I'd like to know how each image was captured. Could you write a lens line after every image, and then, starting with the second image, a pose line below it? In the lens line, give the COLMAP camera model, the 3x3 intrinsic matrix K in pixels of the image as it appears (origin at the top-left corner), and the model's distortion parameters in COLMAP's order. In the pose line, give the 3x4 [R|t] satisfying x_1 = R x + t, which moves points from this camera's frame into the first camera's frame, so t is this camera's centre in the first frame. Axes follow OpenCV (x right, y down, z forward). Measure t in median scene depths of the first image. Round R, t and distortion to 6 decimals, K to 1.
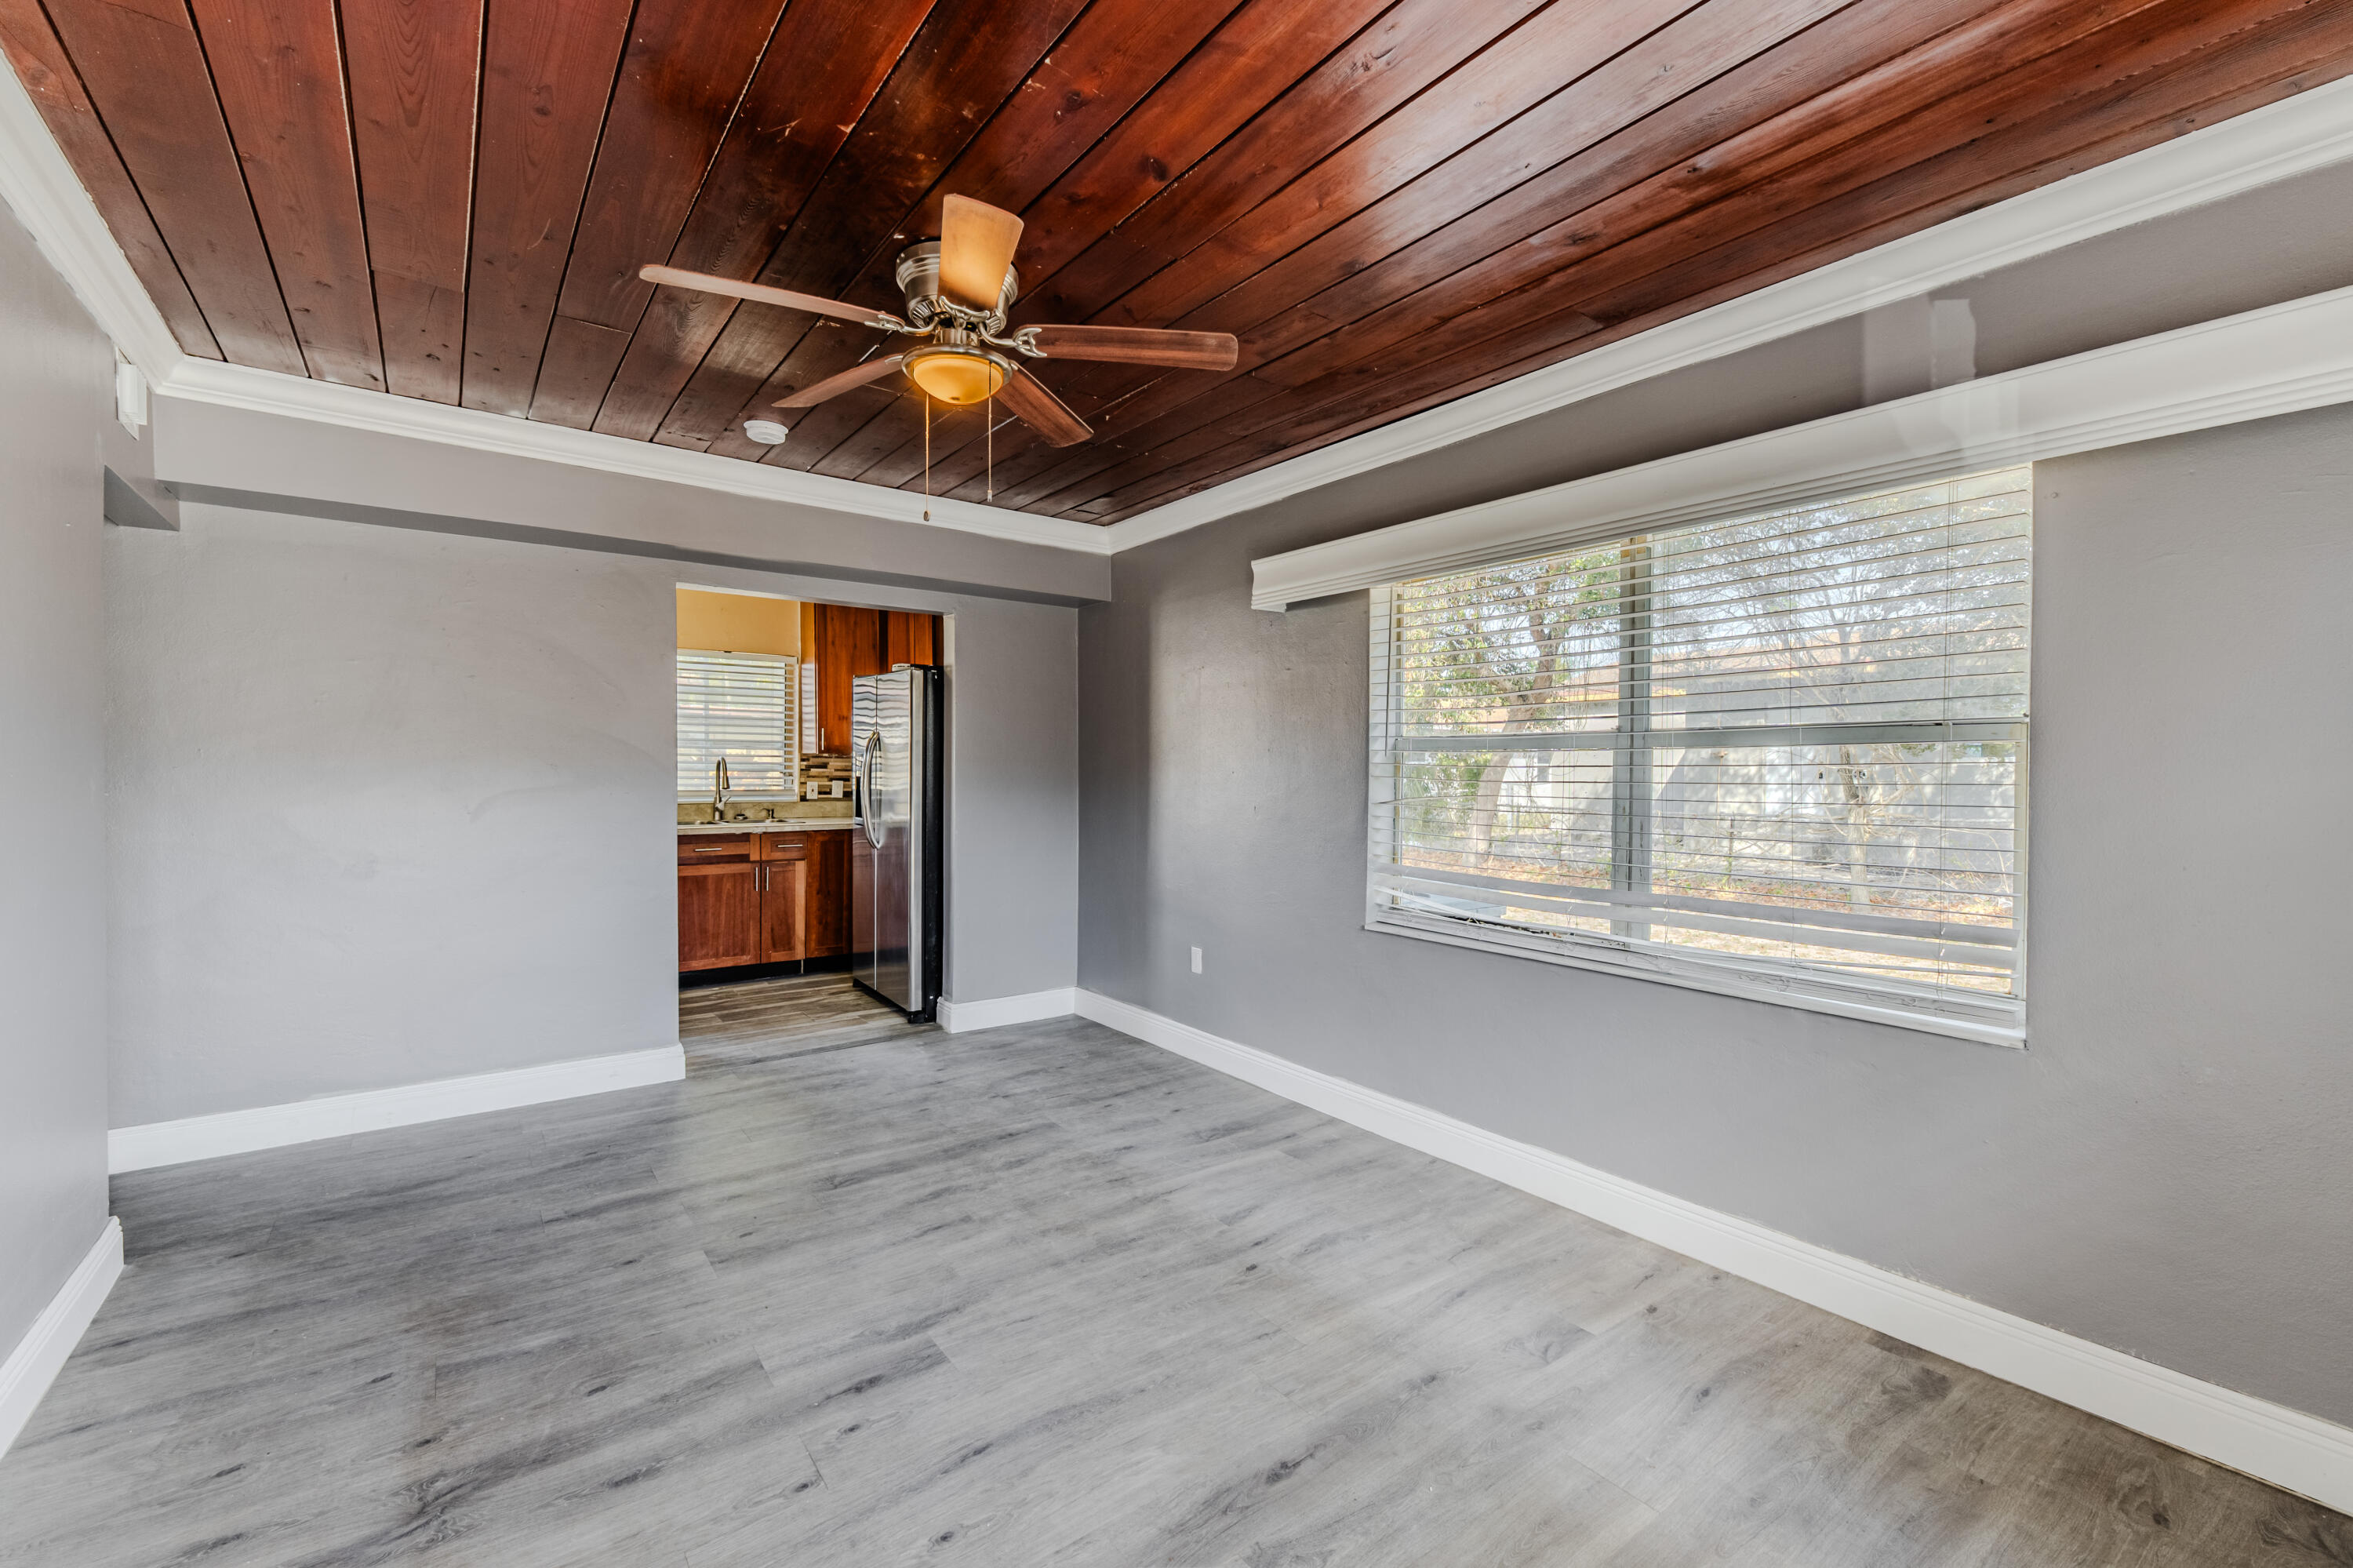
lens RADIAL K [[991.5, 0, 1173.4], [0, 991.5, 781.5], [0, 0, 1]] dist [0.005180, 0.000195]
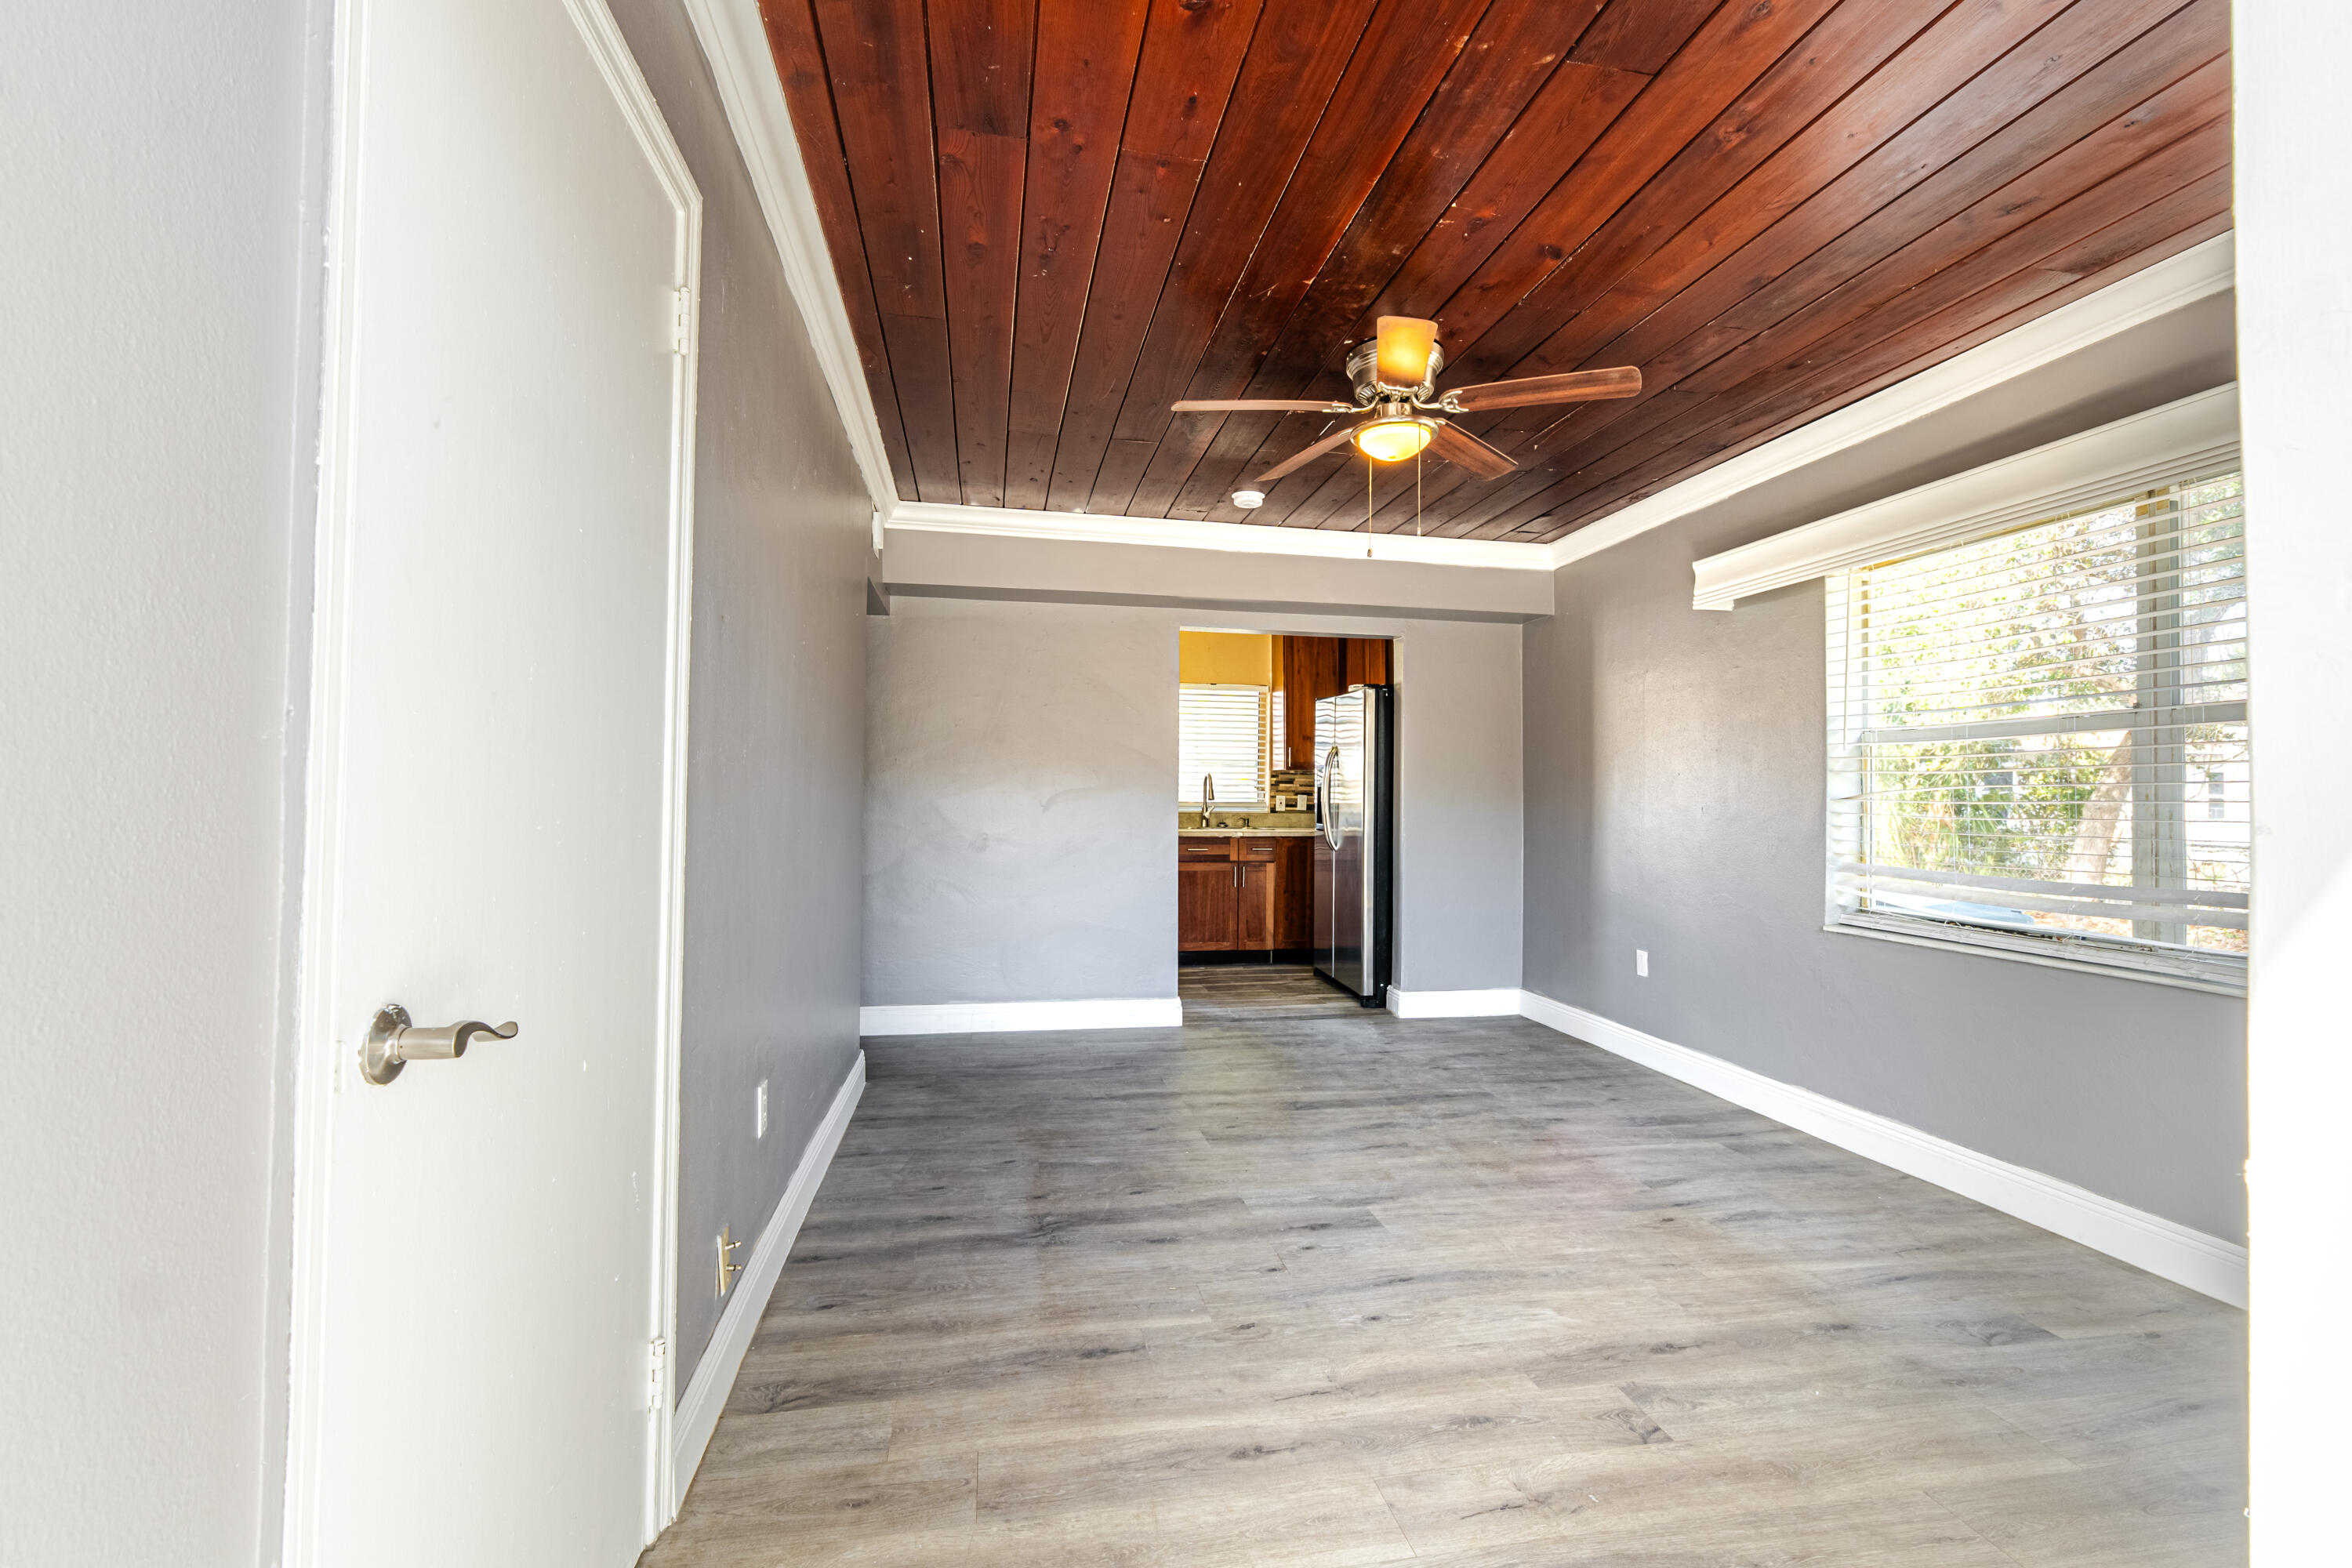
lens RADIAL K [[991.0, 0, 1172.9], [0, 991.0, 781.5], [0, 0, 1]] dist [0.005180, 0.000195]
pose [[0.897422, -0.003910, -0.441156, 0.063064], [-0.009842, 0.999534, -0.028880, 0.046806], [0.441064, 0.030259, 0.896965, -0.176871]]
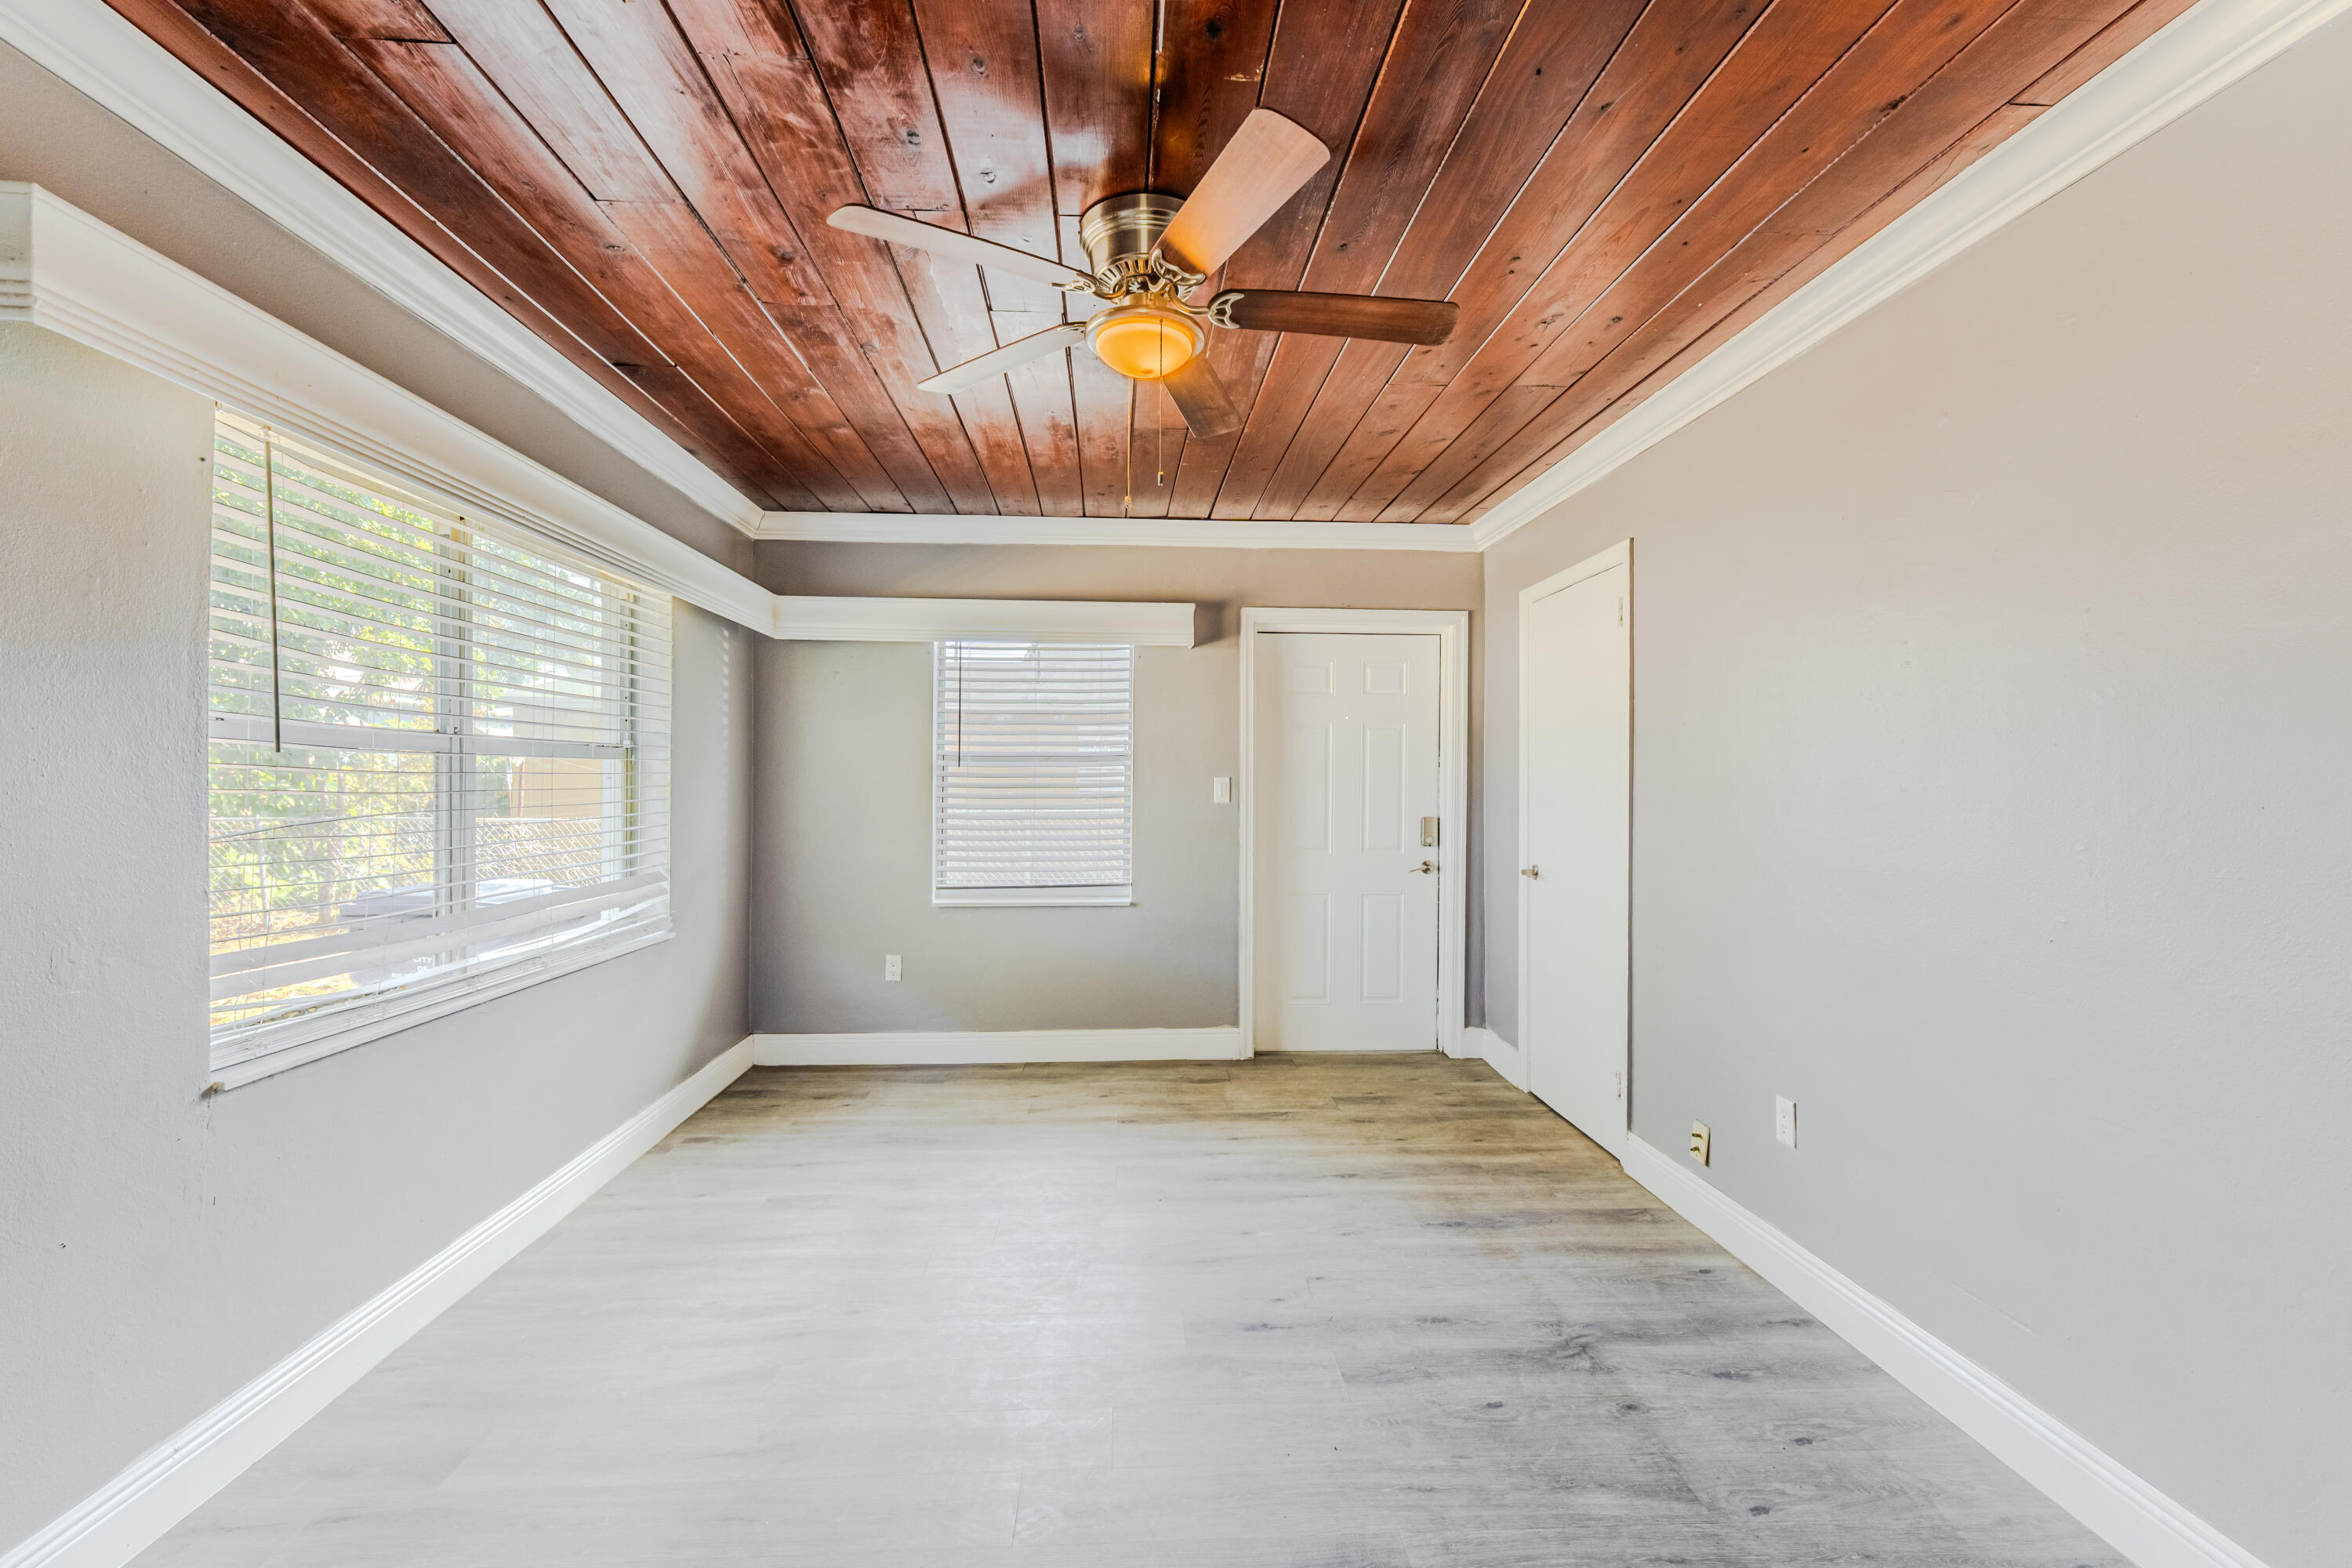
lens RADIAL K [[991.0, 0, 1172.9], [0, 991.0, 781.5], [0, 0, 1]] dist [0.005180, 0.000195]
pose [[-0.837213, -0.010293, 0.546780, -0.581158], [-0.004889, 0.999924, 0.011337, -0.019766], [-0.546855, 0.006819, -0.837199, 1.378942]]
